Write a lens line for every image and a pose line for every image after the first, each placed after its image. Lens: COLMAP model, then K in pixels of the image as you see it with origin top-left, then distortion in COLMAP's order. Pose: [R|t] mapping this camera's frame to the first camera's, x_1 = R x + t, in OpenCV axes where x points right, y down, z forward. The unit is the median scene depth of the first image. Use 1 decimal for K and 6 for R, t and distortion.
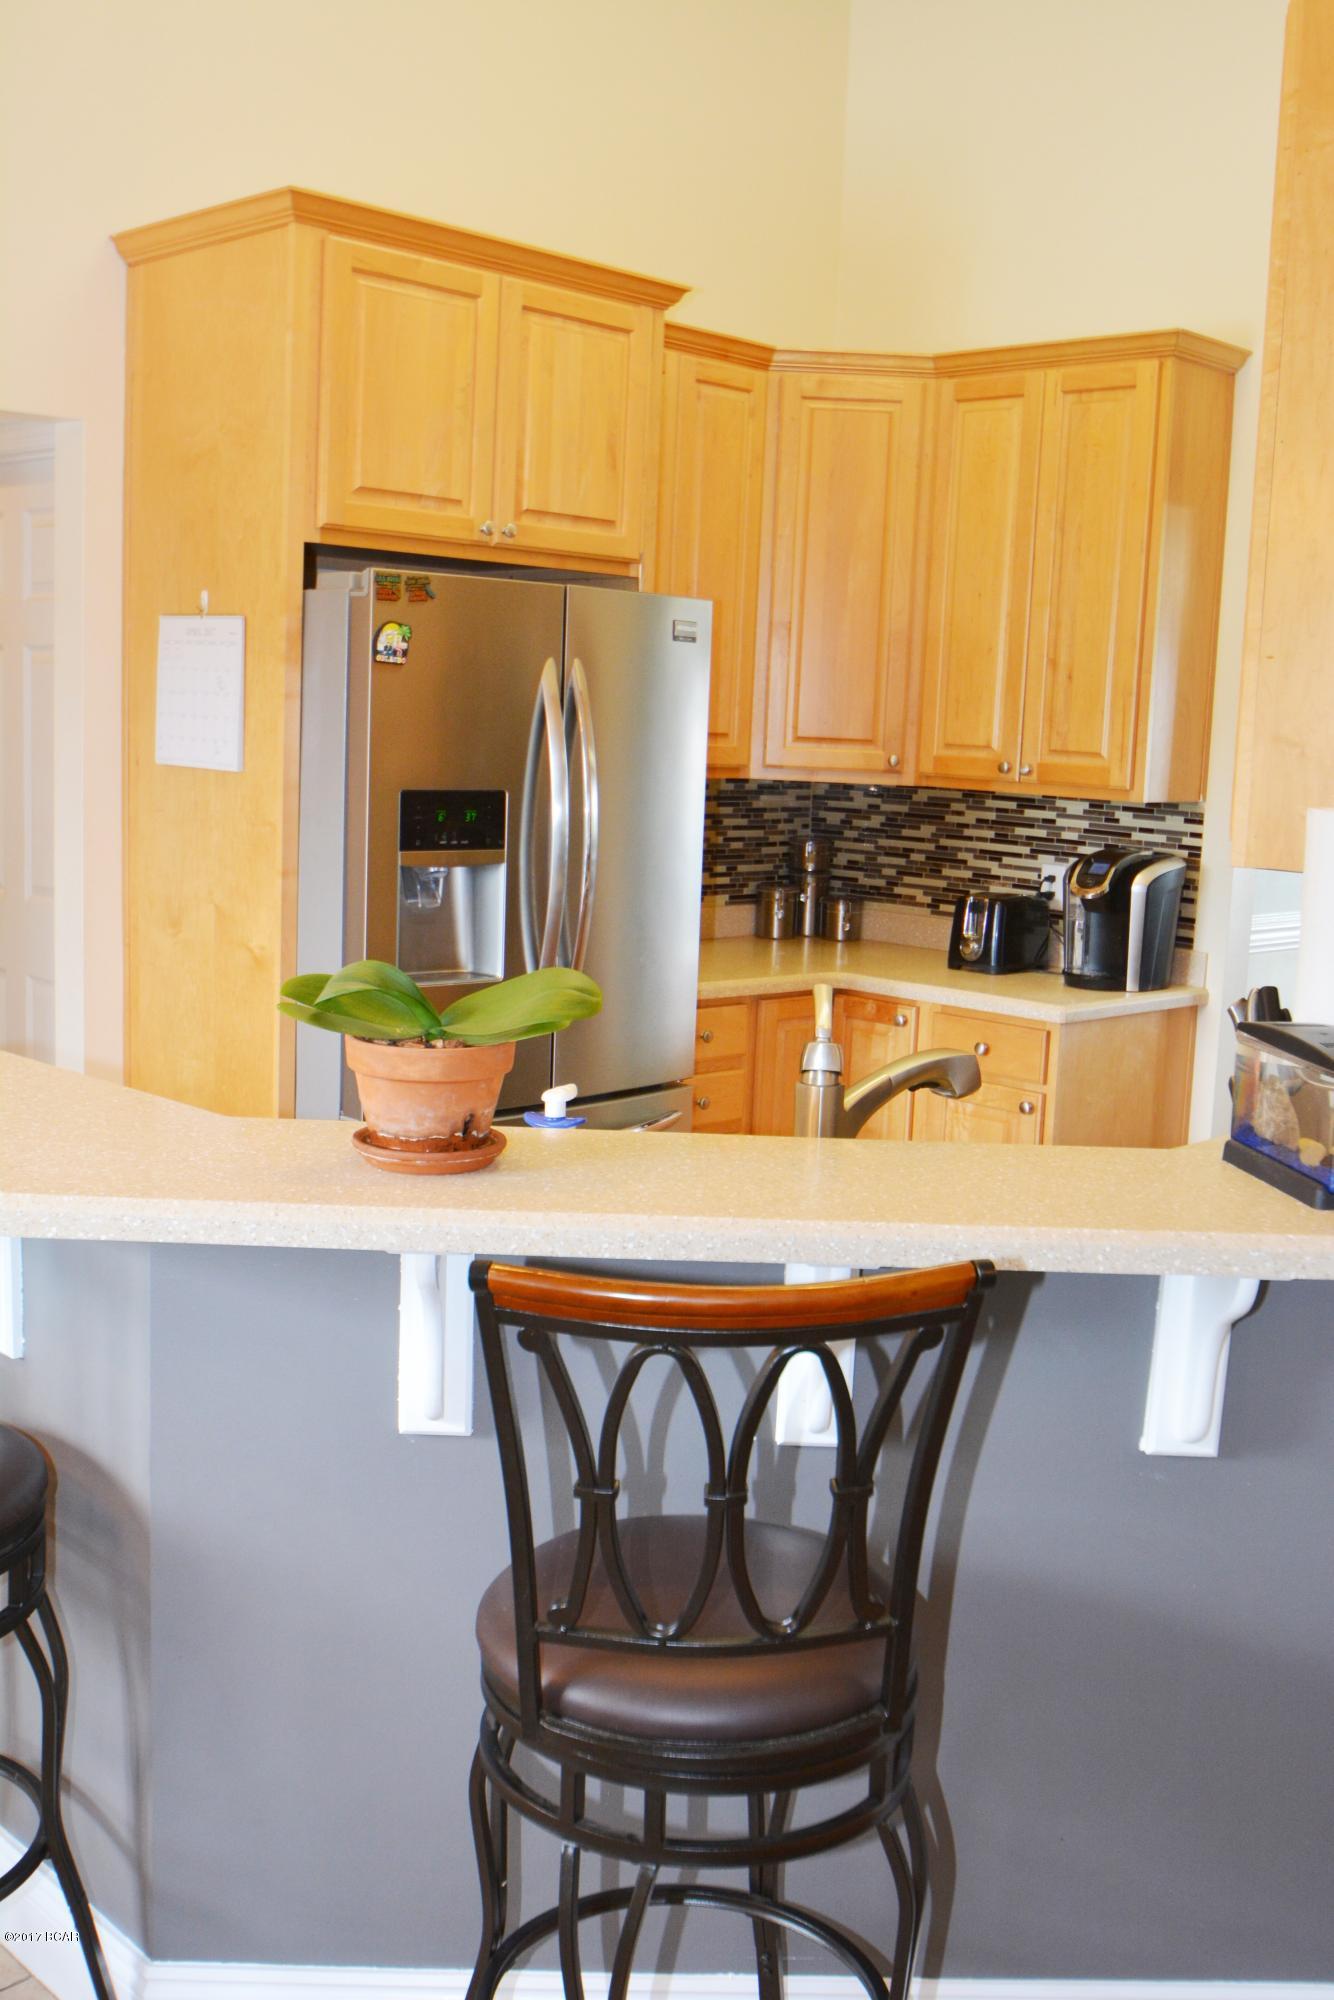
lens RADIAL K [[2002.3, 0, 667.0], [0, 2002.3, 1000.0], [0, 0, 1]] dist [-0.086155, 0.033795]
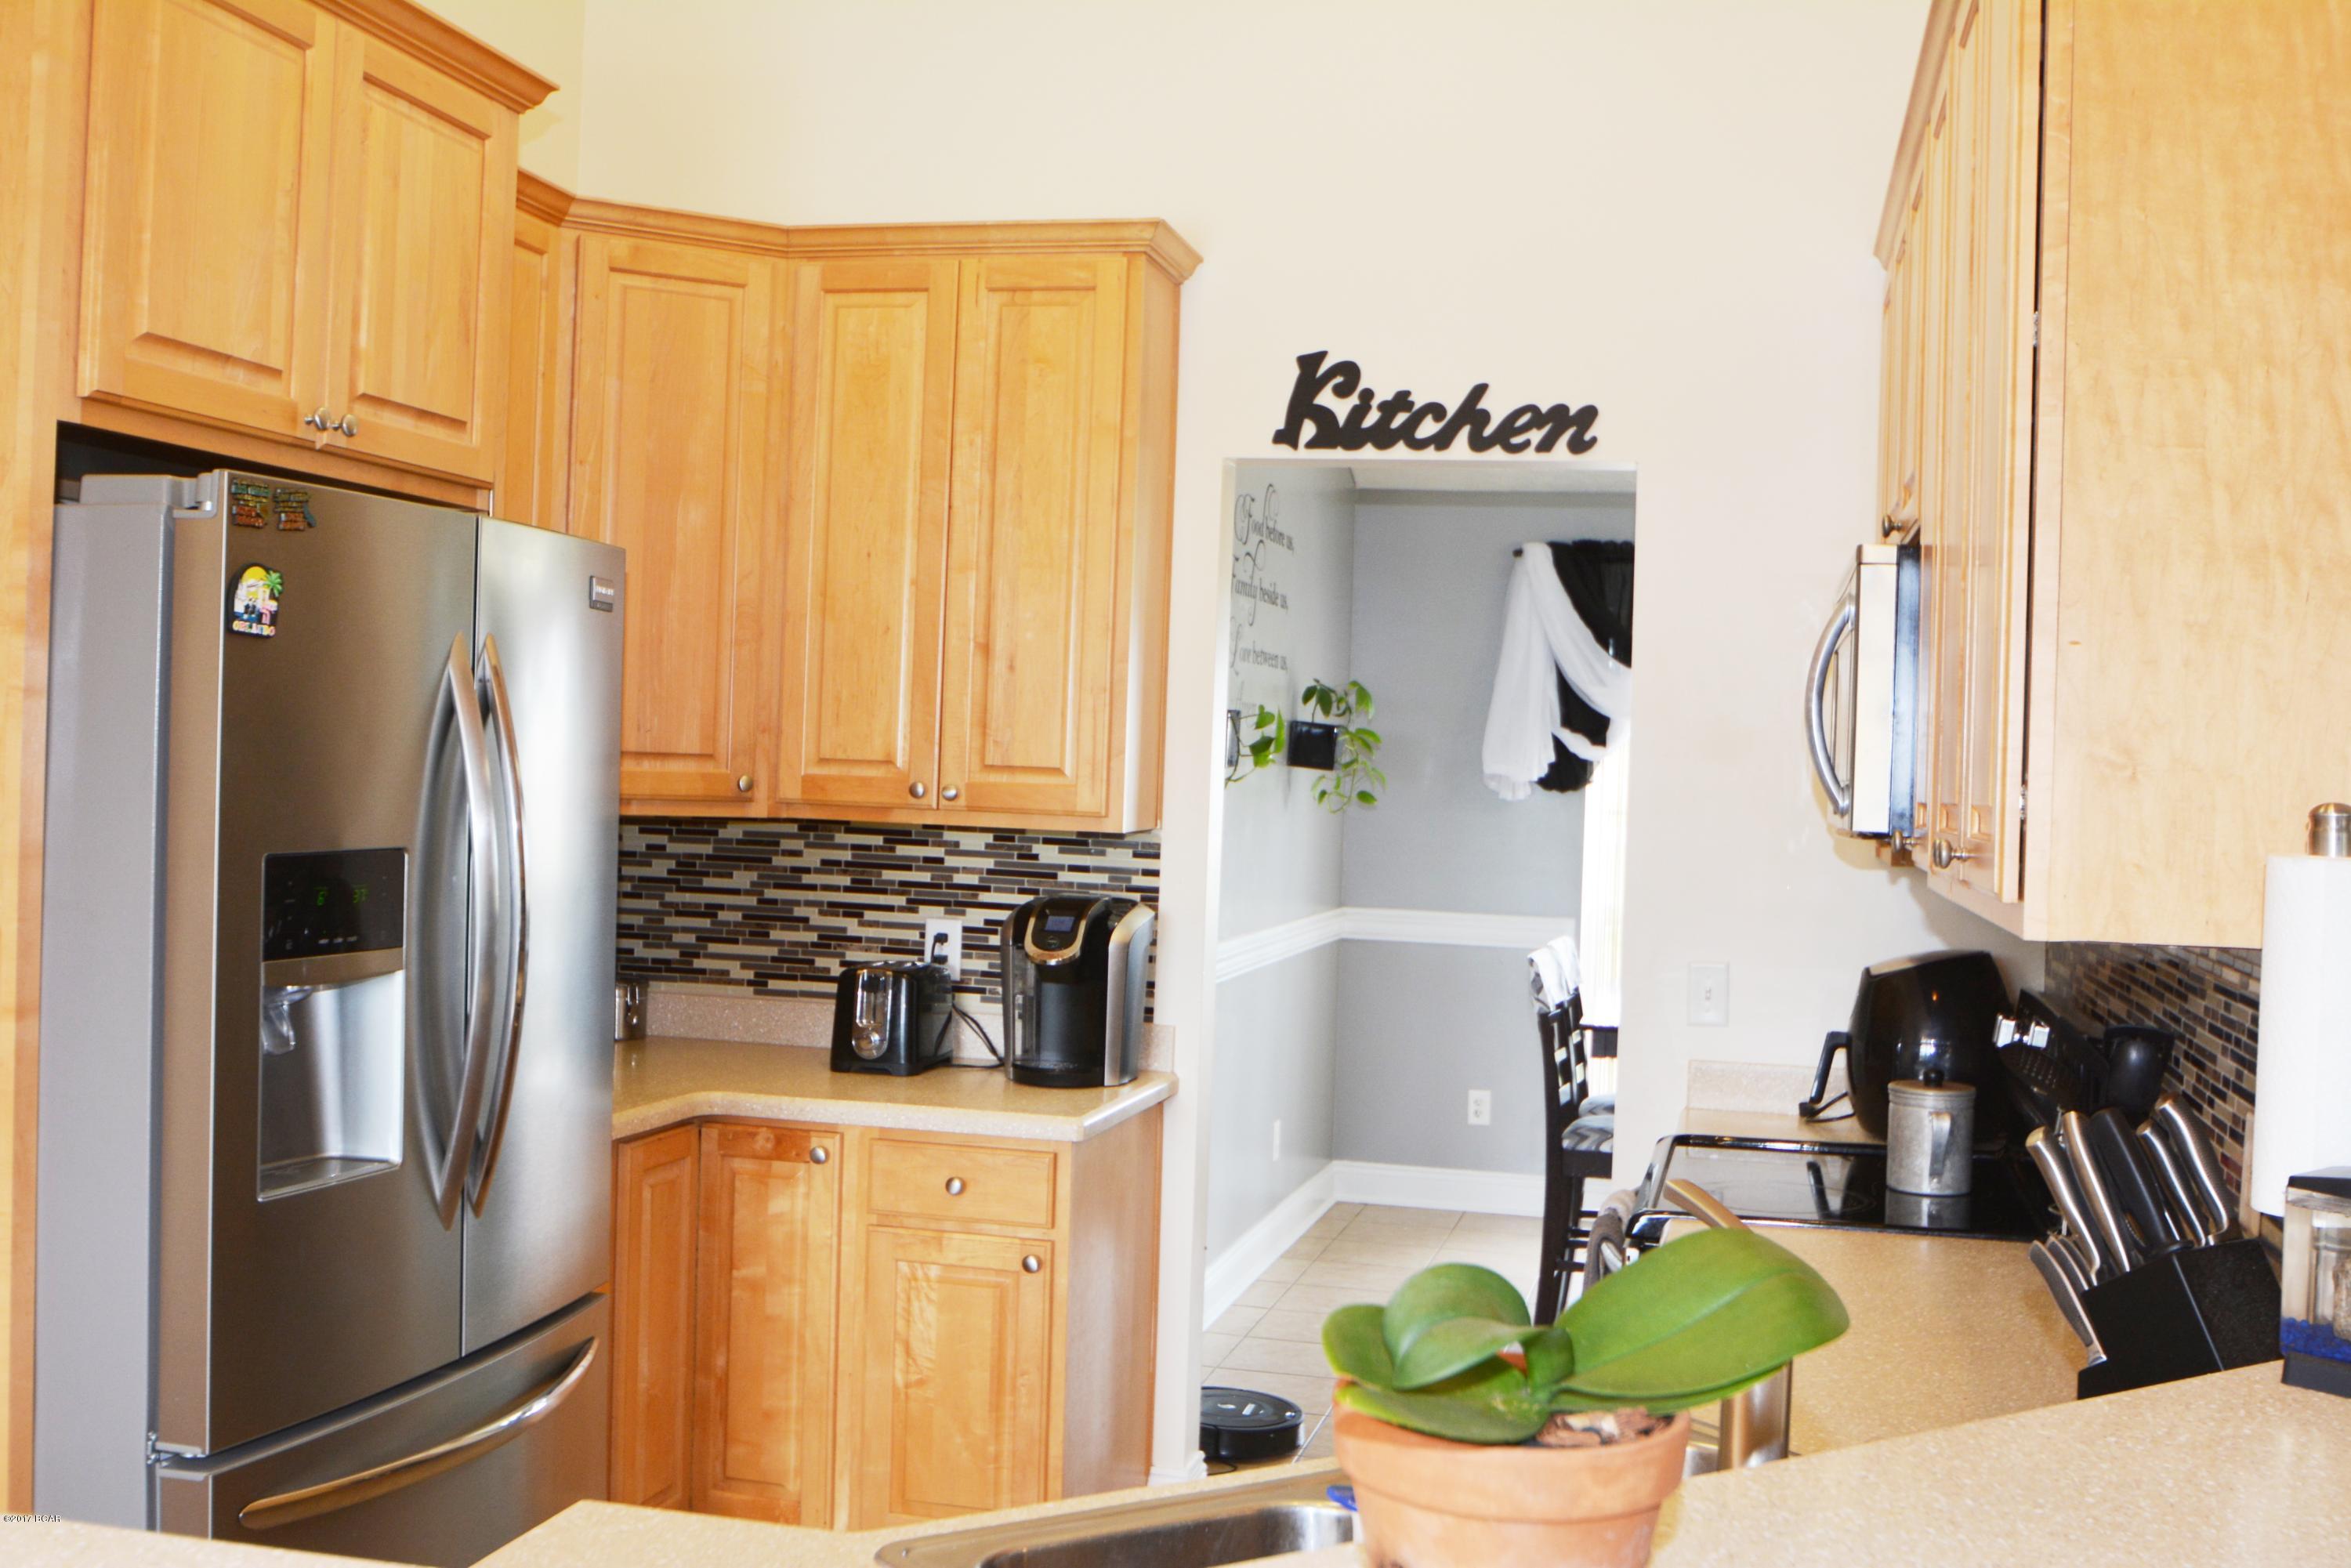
lens RADIAL K [[2353.6, 0, 1195.4], [0, 2353.6, 769.5], [0, 0, 1]] dist [-0.086155, 0.033795]
pose [[0.852560, -0.014055, 0.522440, -0.188845], [0.075245, 0.992524, -0.096090, -0.033744], [-0.517184, 0.121234, 0.847245, 0.218954]]
